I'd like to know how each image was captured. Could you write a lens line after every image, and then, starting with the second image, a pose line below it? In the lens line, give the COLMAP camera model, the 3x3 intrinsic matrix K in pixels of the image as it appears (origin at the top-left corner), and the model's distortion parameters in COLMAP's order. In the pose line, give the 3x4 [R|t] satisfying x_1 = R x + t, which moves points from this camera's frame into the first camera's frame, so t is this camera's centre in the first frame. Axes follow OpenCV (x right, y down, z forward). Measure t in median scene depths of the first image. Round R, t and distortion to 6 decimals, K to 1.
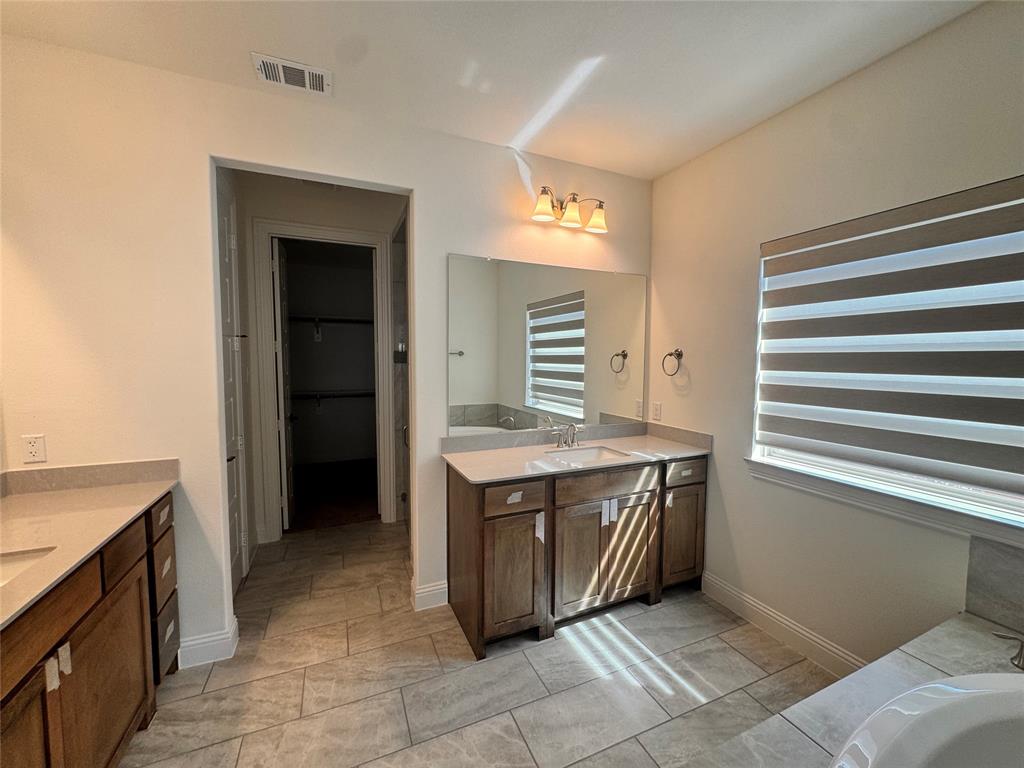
lens RADIAL K [[410.9, 0, 511.4], [0, 410.9, 382.5], [0, 0, 1]] dist [-0.003023, -0.000019]
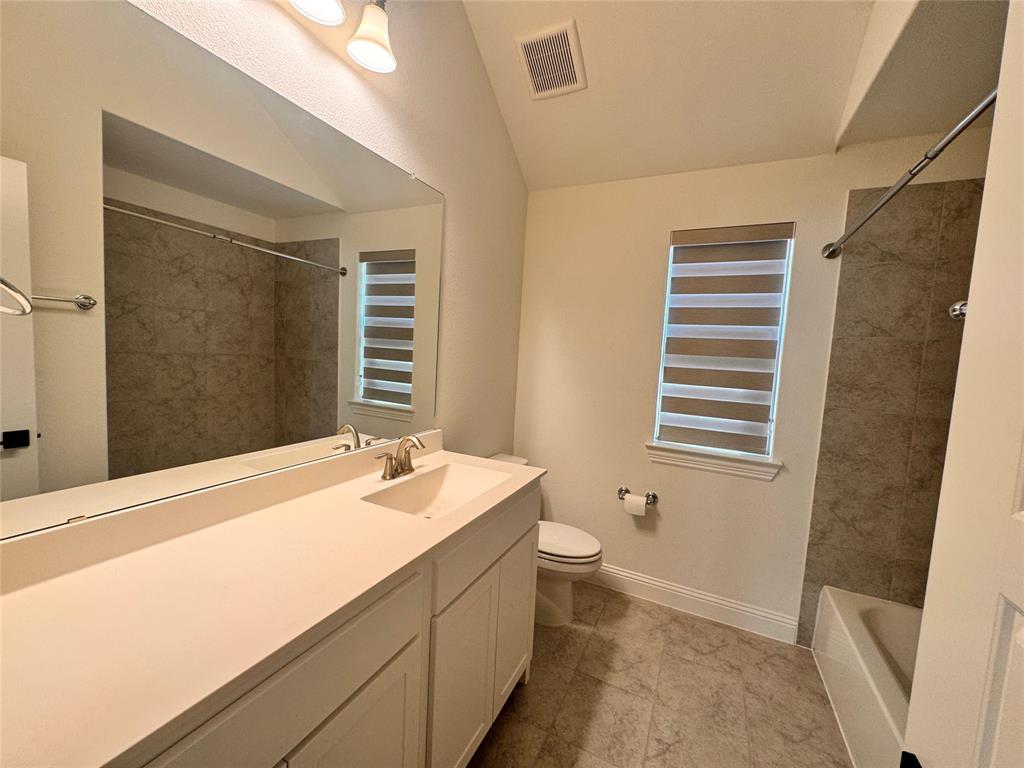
lens RADIAL K [[410.9, 0, 511.4], [0, 410.9, 382.5], [0, 0, 1]] dist [-0.003023, -0.000019]
pose [[0.762590, -0.015738, 0.646691, -0.364455], [-0.013146, 0.999121, 0.039817, 0.006624], [-0.646749, -0.038866, 0.761712, 0.454071]]
